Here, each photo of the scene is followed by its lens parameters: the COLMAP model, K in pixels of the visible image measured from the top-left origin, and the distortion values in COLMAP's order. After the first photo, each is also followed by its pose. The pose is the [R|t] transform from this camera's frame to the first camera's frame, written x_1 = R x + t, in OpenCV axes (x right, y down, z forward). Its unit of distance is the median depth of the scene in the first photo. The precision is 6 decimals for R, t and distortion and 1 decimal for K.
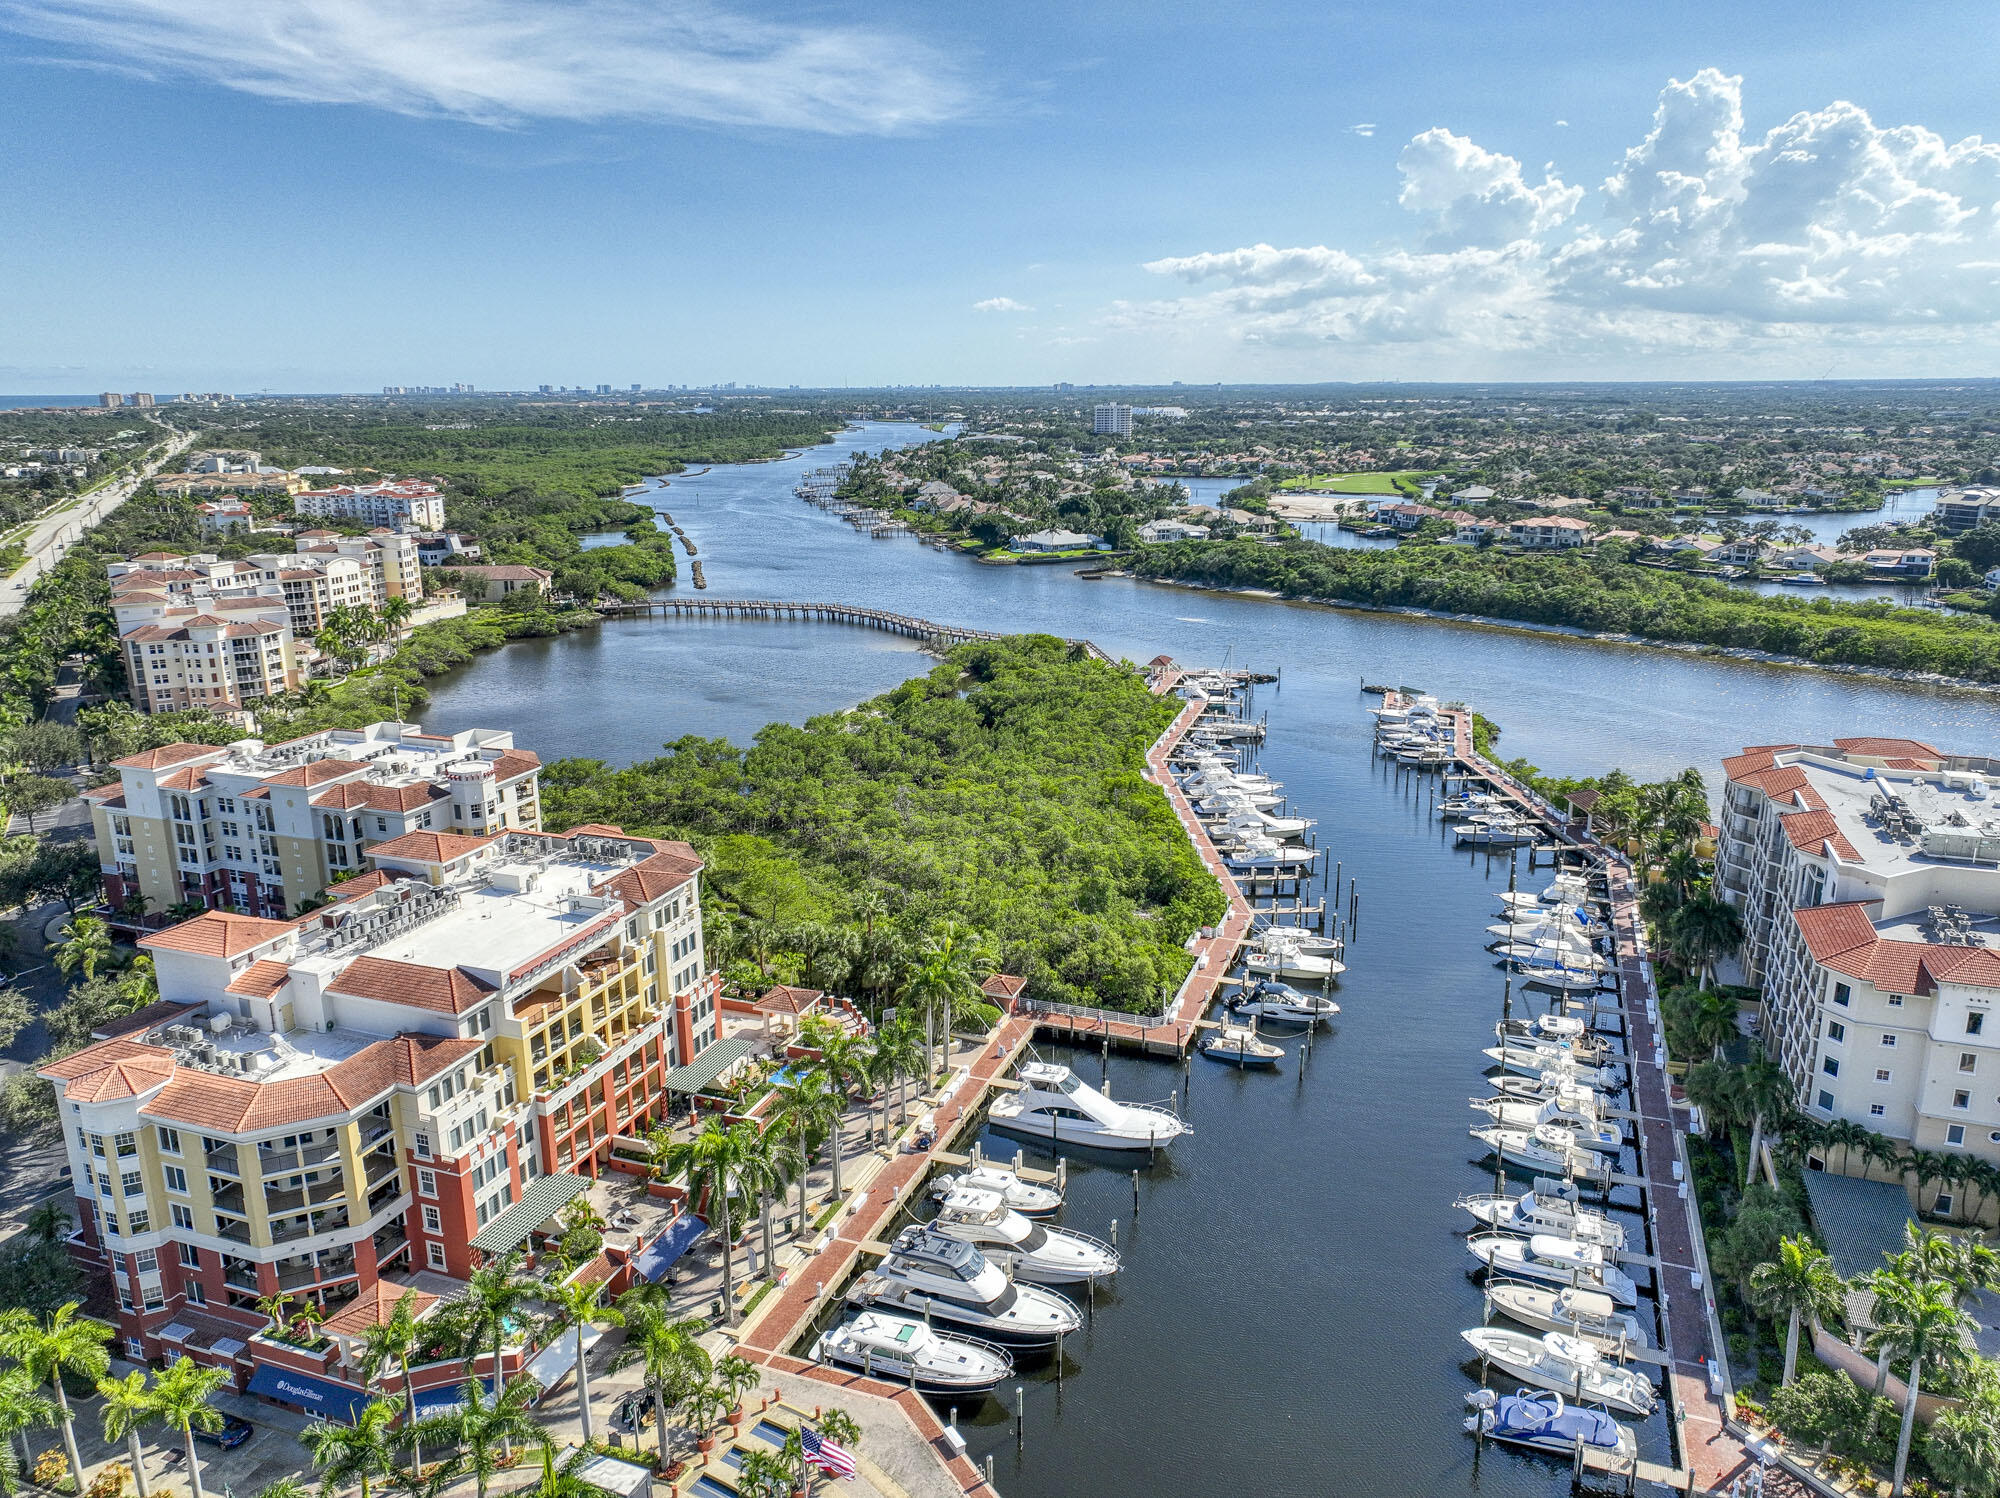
lens RADIAL K [[1407.2, 0, 1003.3], [0, 1407.2, 746.4], [0, 0, 1]] dist [0.002106, 0.014392]
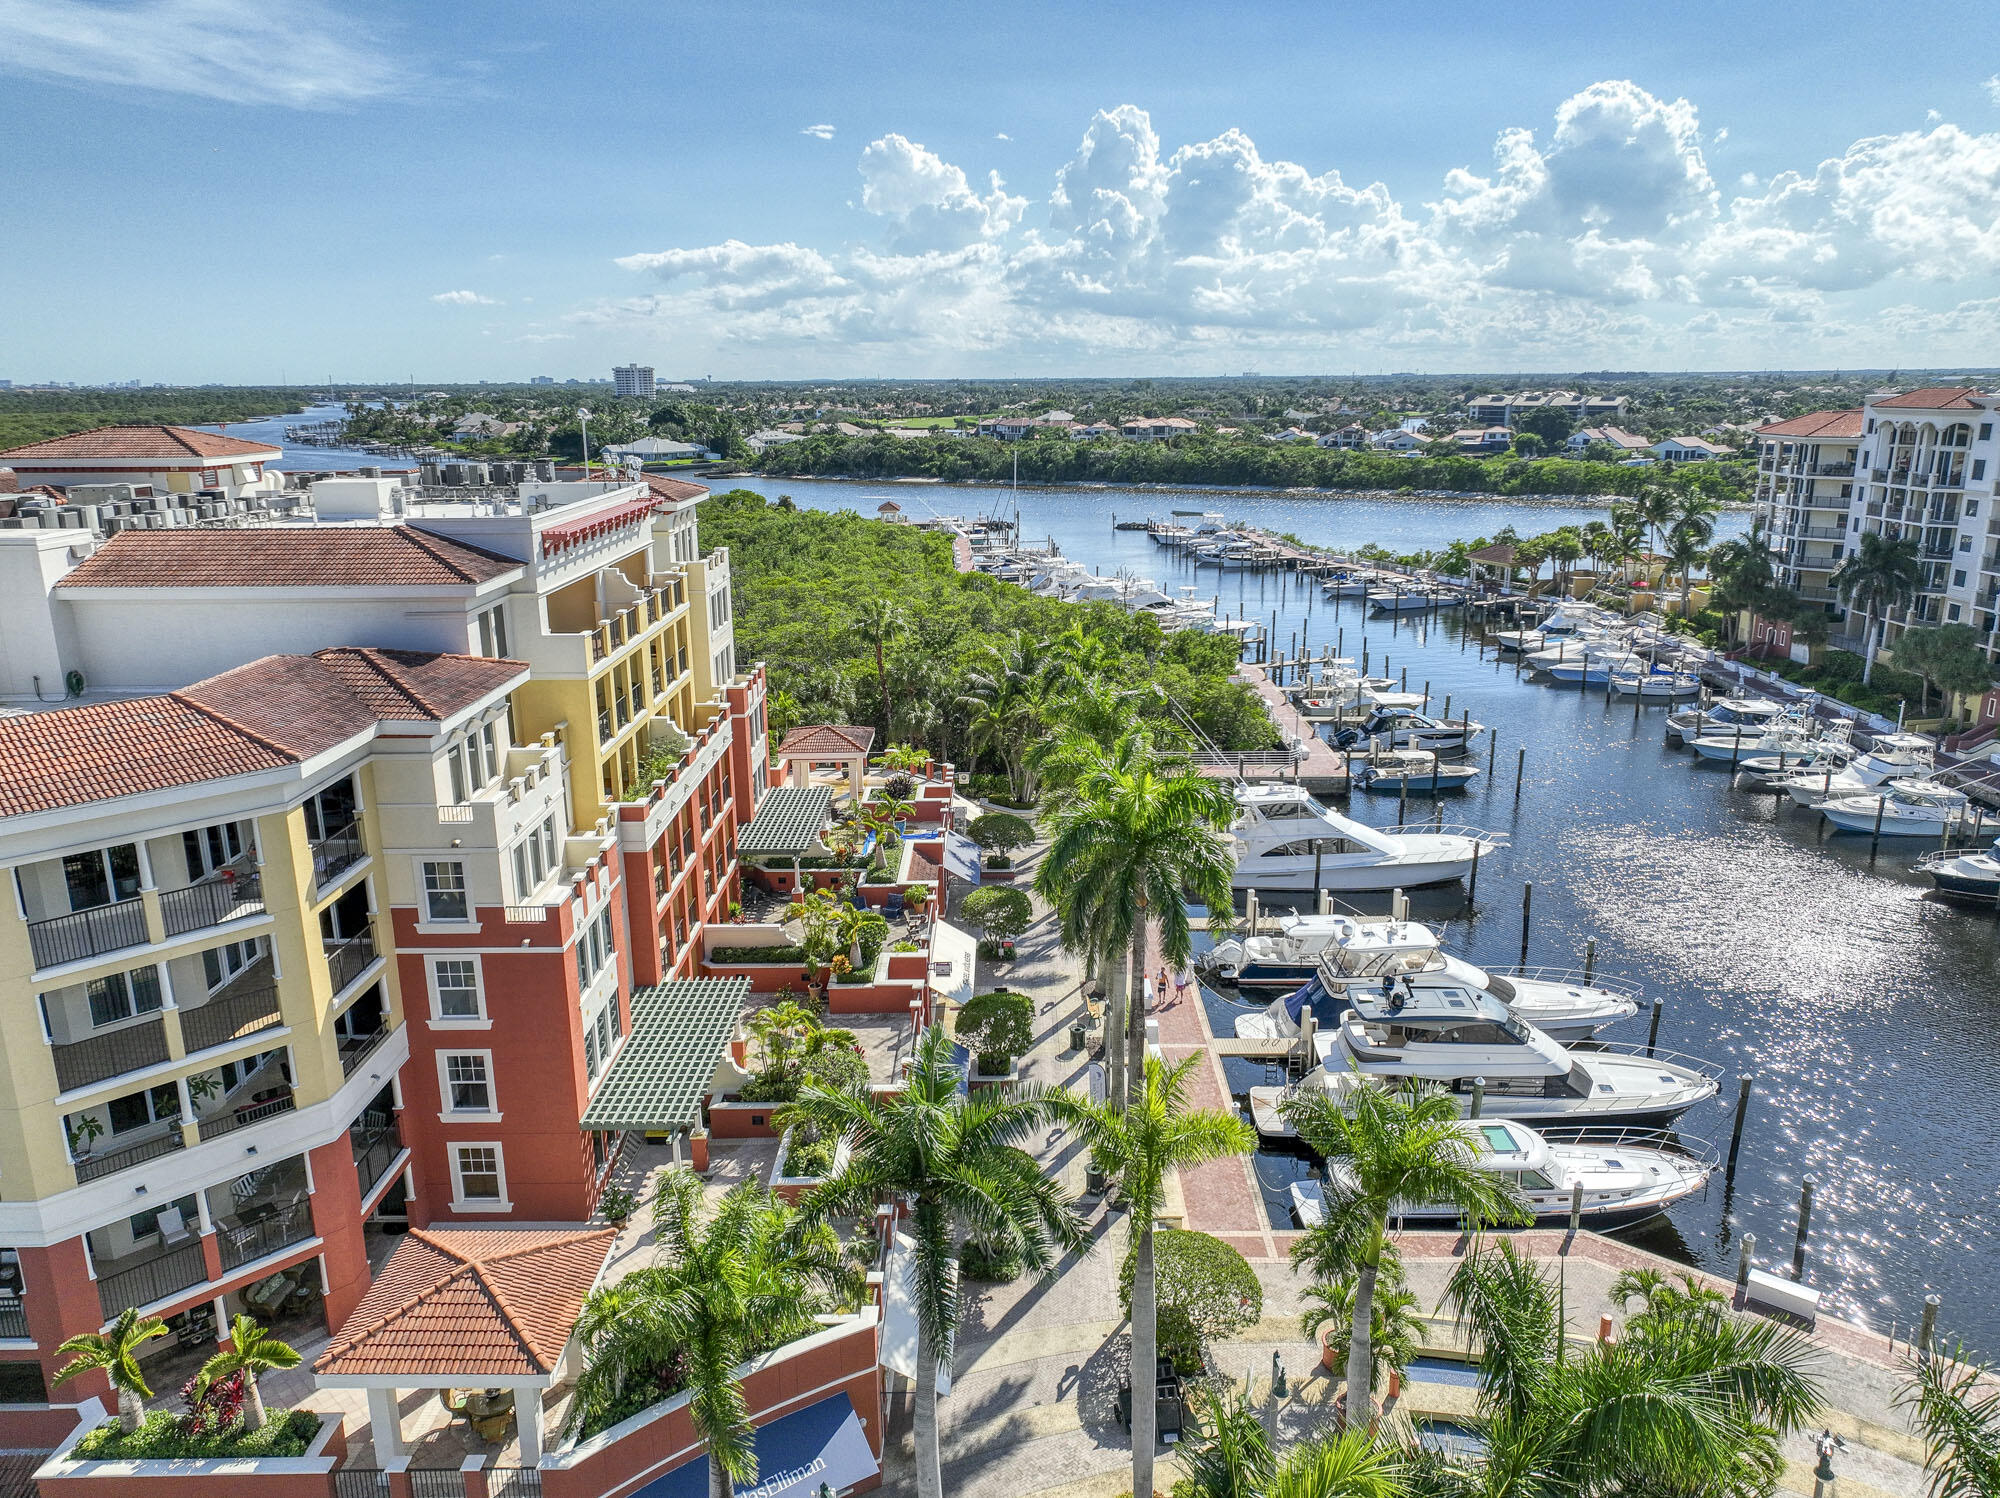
lens RADIAL K [[1407.2, 0, 1010.2], [0, 1407.2, 751.8], [0, 0, 1]] dist [0.002106, 0.014392]
pose [[0.936746, -0.090677, 0.338061, -0.155530], [0.089612, 0.995800, 0.018791, 0.099220], [-0.338345, 0.012692, 0.940937, 0.228079]]
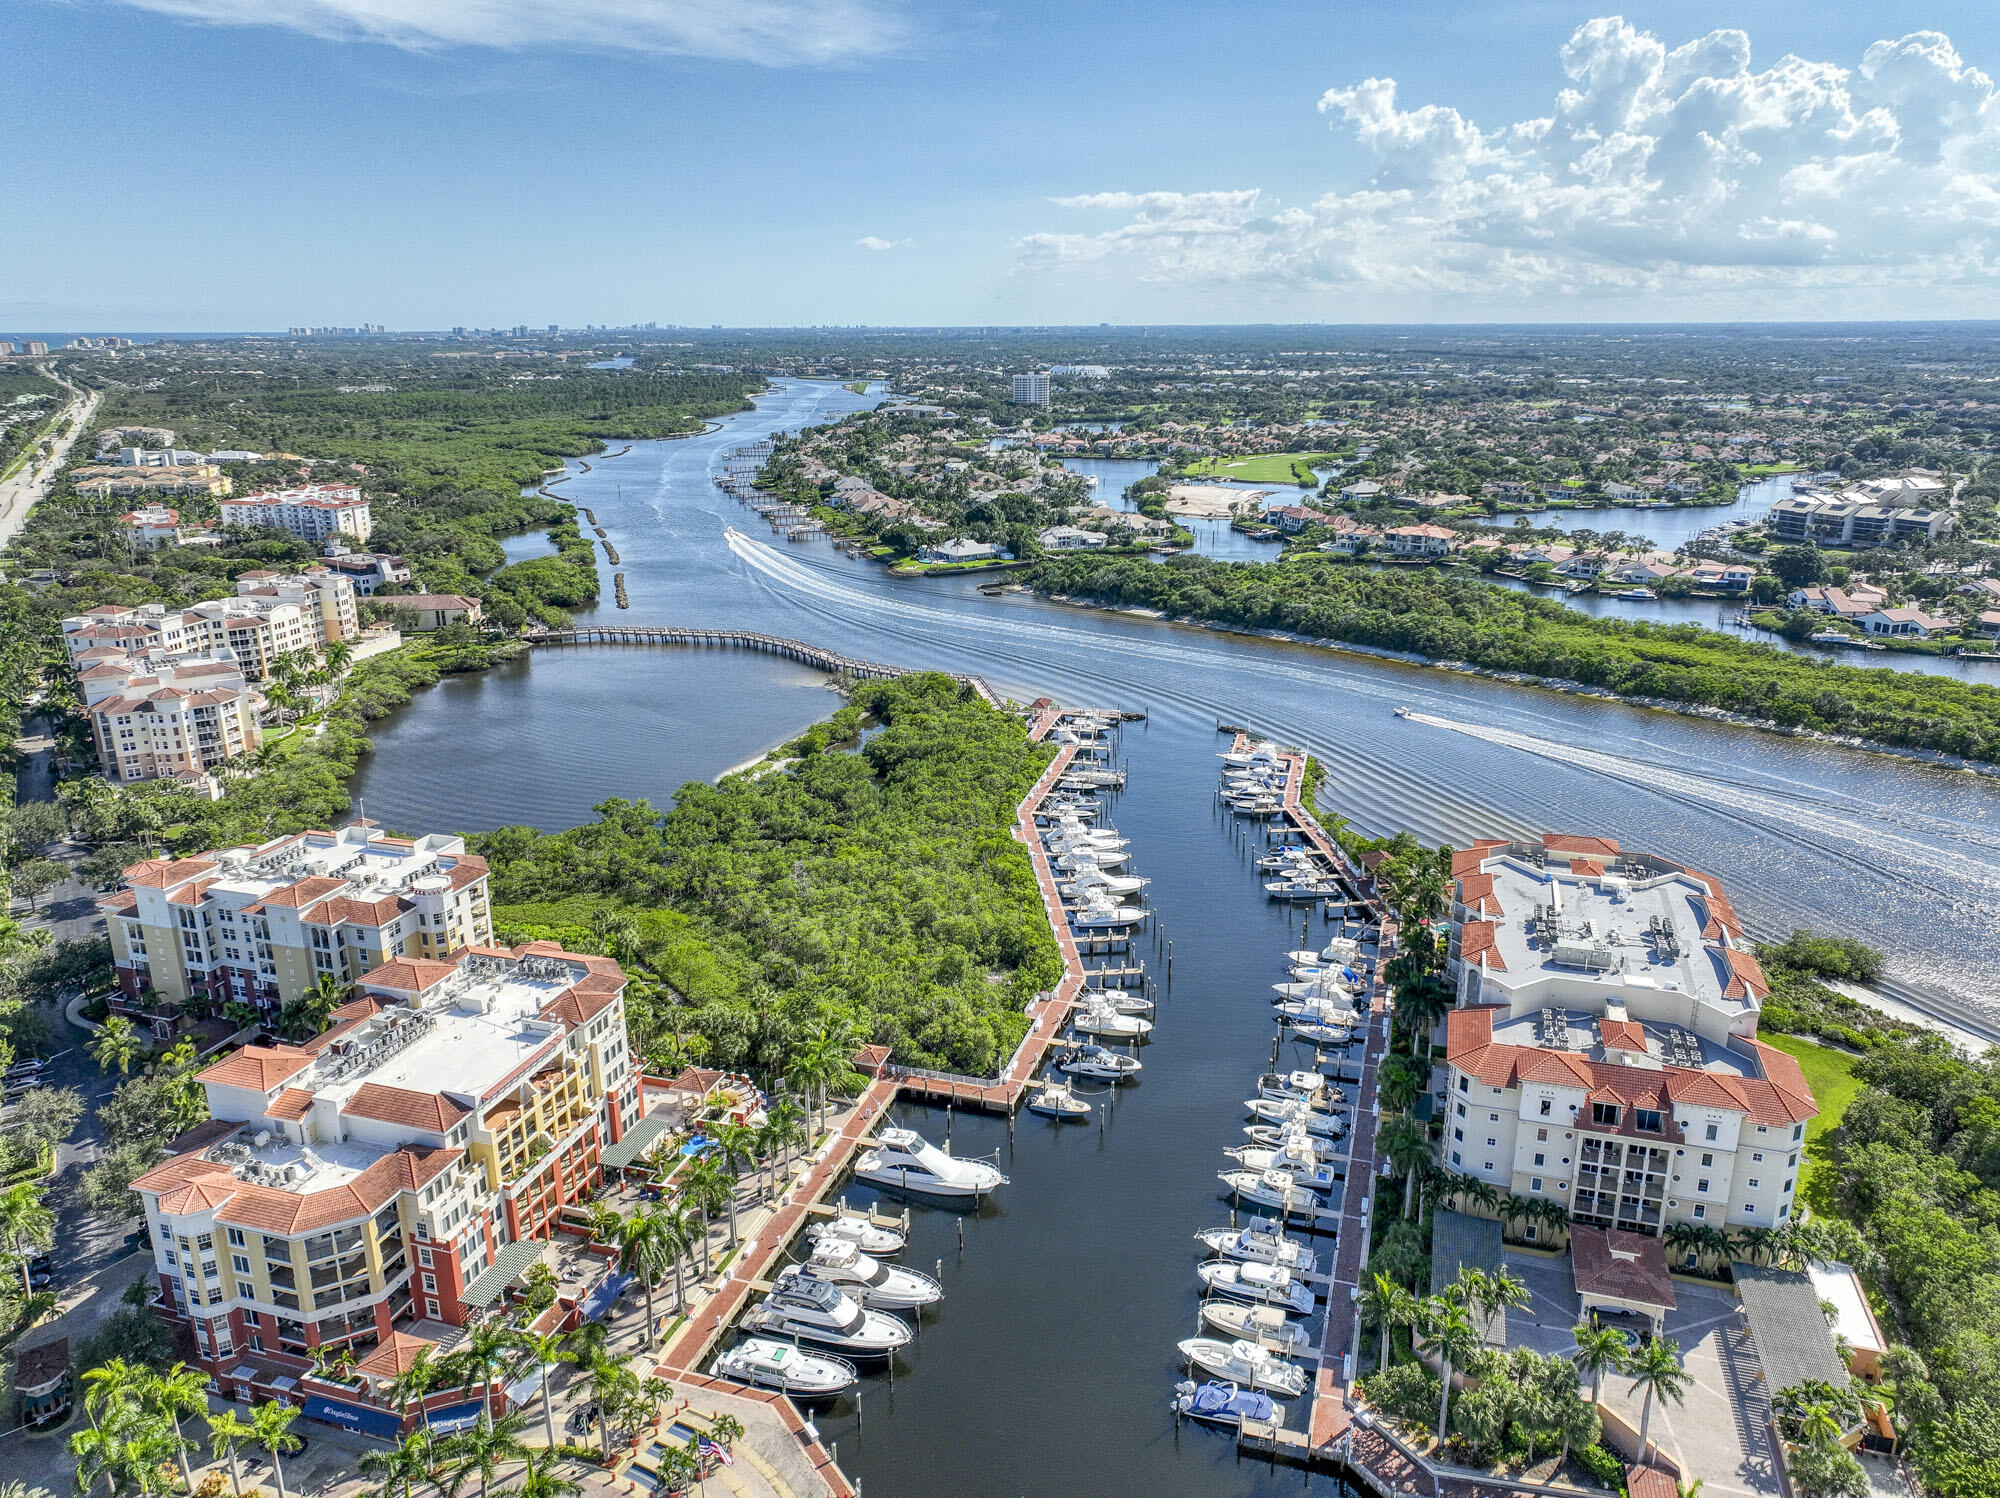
lens RADIAL K [[1407.2, 0, 1004.1], [0, 1407.2, 746.7], [0, 0, 1]] dist [0.002106, 0.014392]
pose [[0.998741, -0.011717, 0.048781, 0.035819], [0.009720, 0.999113, 0.040969, -0.093391], [-0.049218, -0.040443, 0.997969, -0.147253]]
